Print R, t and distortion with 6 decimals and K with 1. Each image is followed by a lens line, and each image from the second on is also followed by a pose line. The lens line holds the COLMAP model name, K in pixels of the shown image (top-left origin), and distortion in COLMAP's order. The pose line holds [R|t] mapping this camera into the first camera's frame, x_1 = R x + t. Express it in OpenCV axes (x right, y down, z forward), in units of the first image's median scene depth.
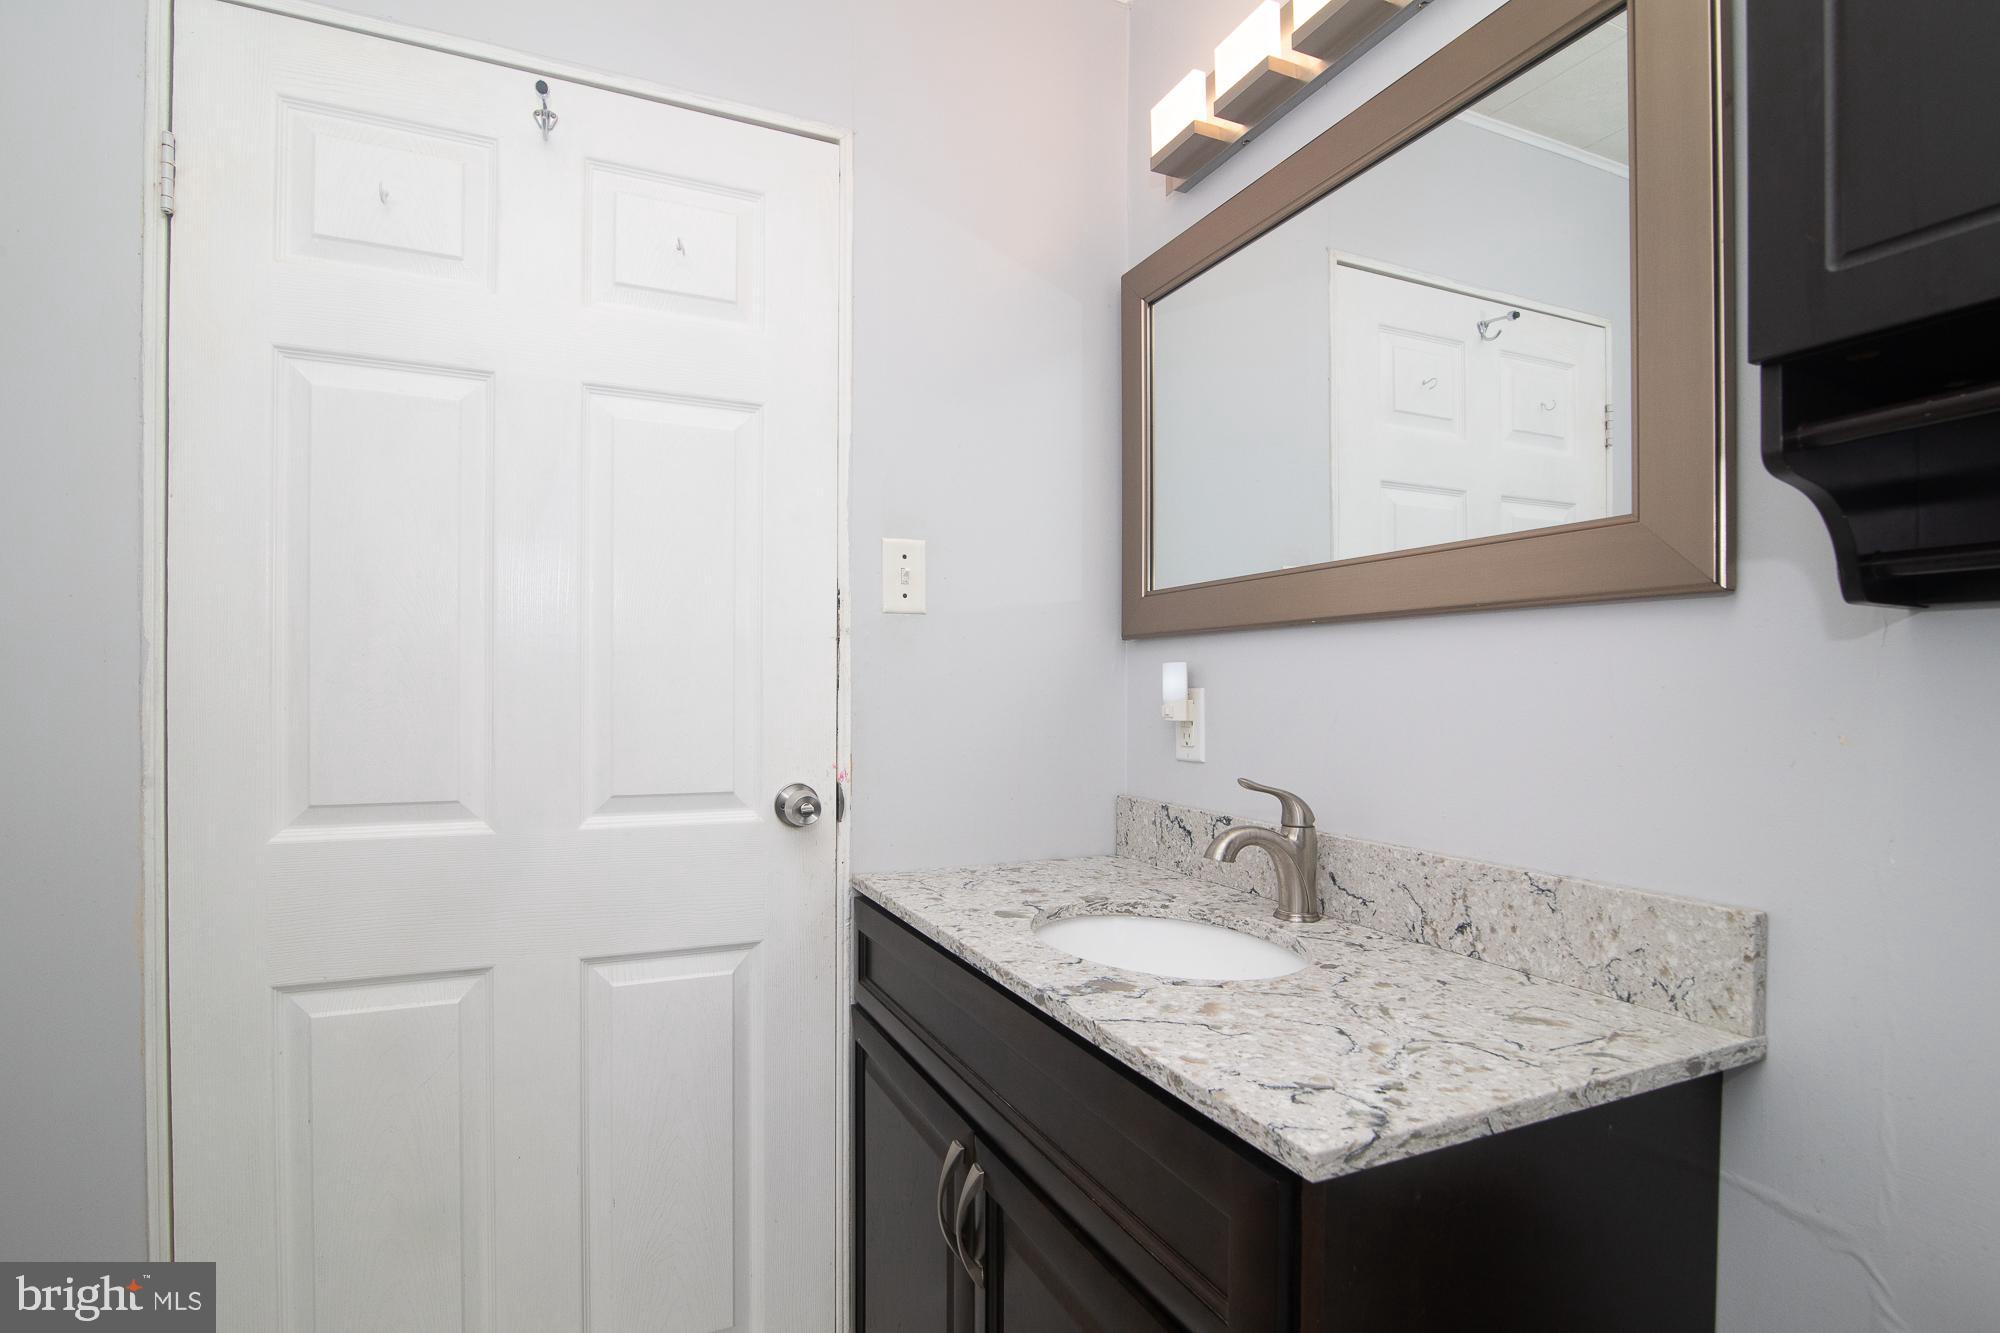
lens RADIAL K [[944.4, 0, 982.4], [0, 944.4, 662.7], [0, 0, 1]] dist [-0.015365, -0.000254]
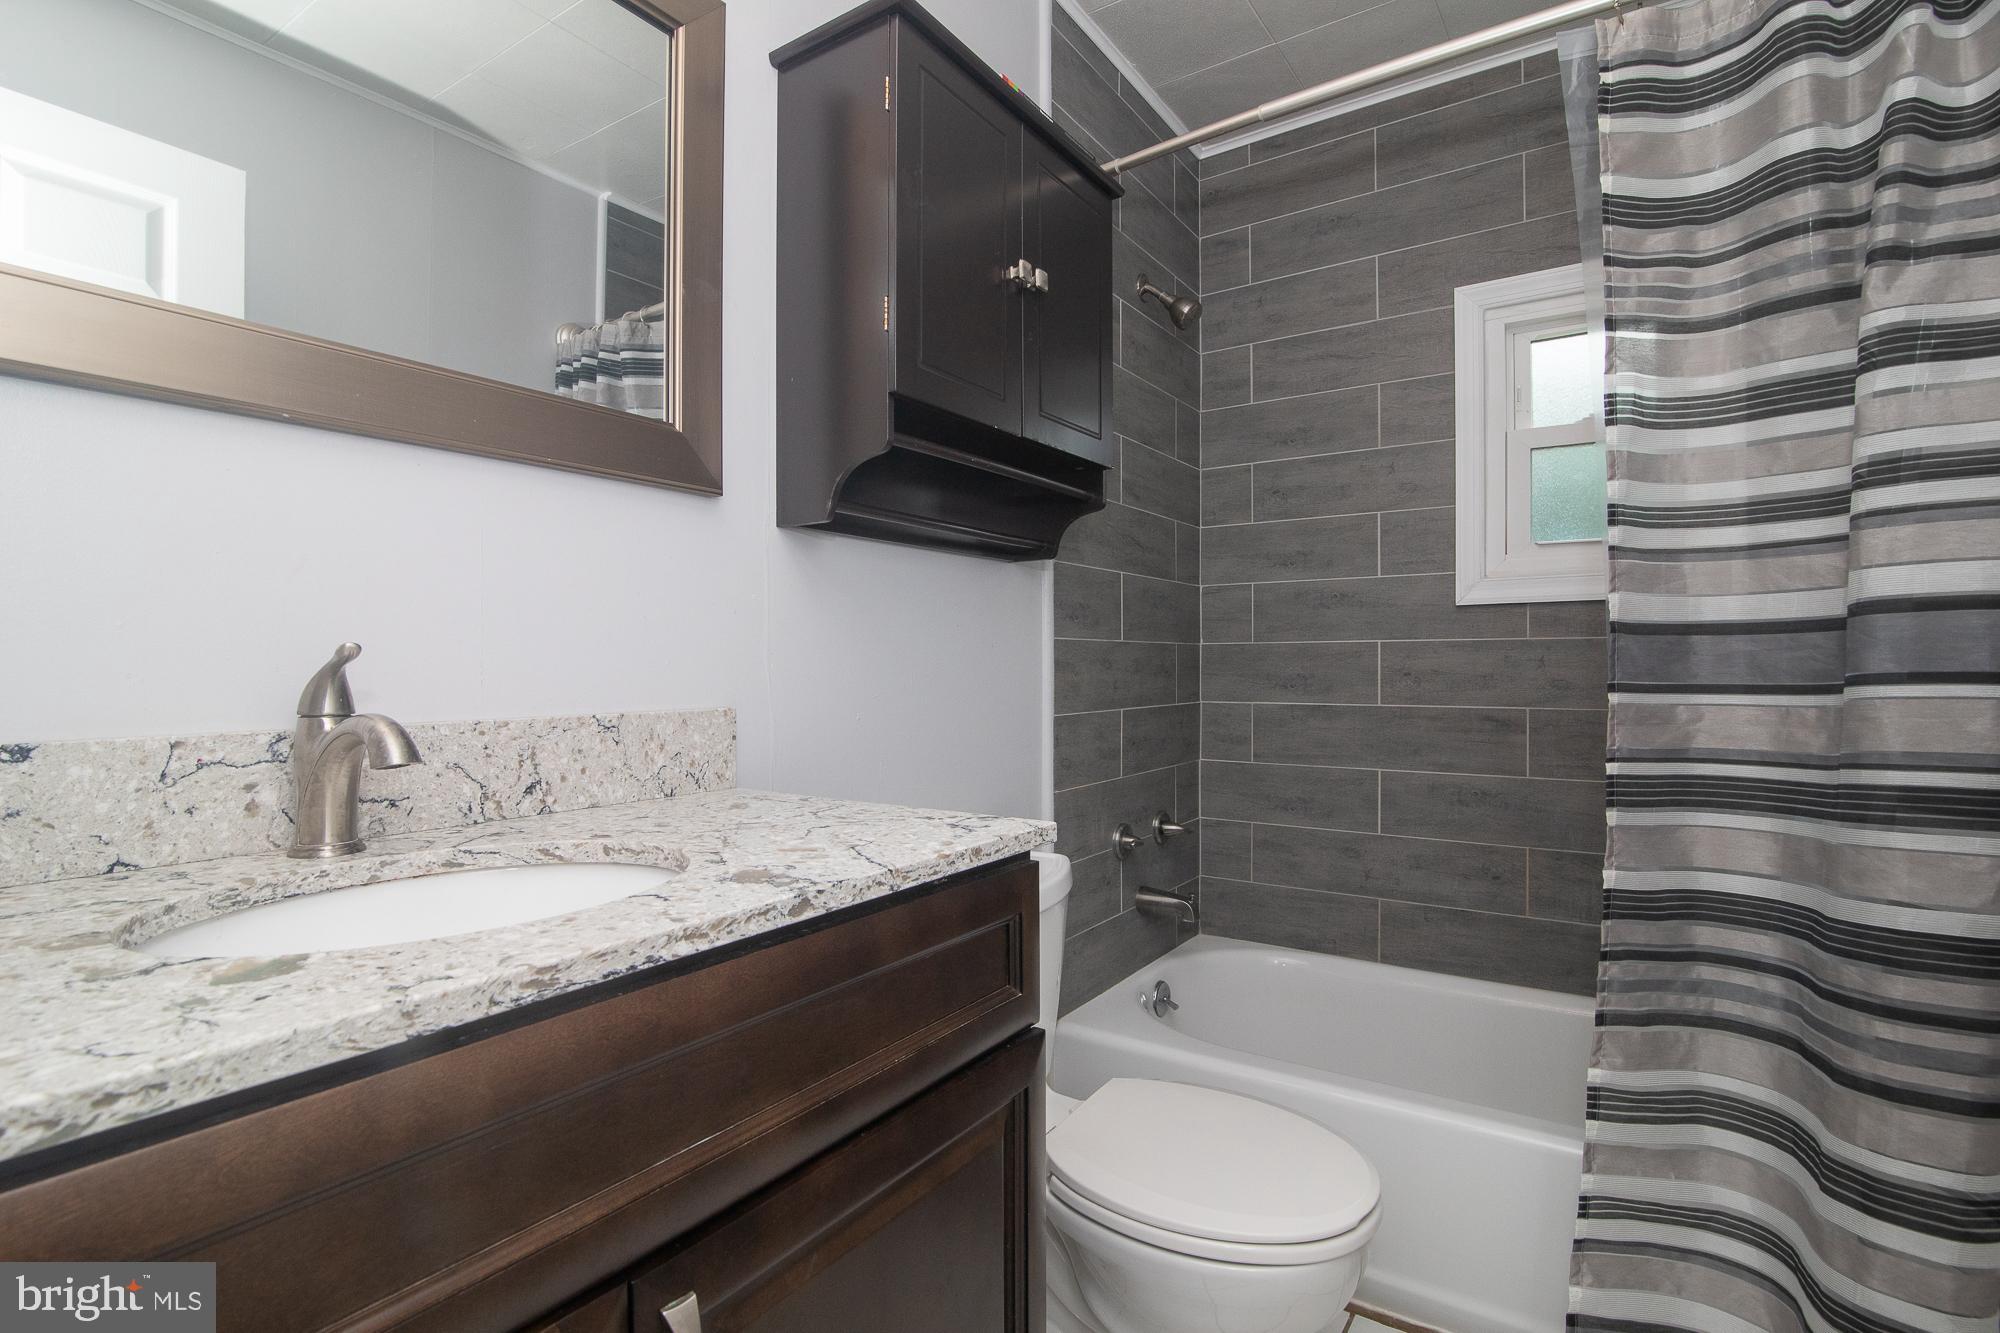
lens RADIAL K [[944.4, 0, 982.4], [0, 944.4, 662.7], [0, 0, 1]] dist [-0.015365, -0.000254]
pose [[-0.501362, -0.006682, 0.865212, -0.575824], [-0.028082, 0.999569, -0.008554, 0.154667], [-0.864782, -0.028586, -0.501333, 1.128578]]
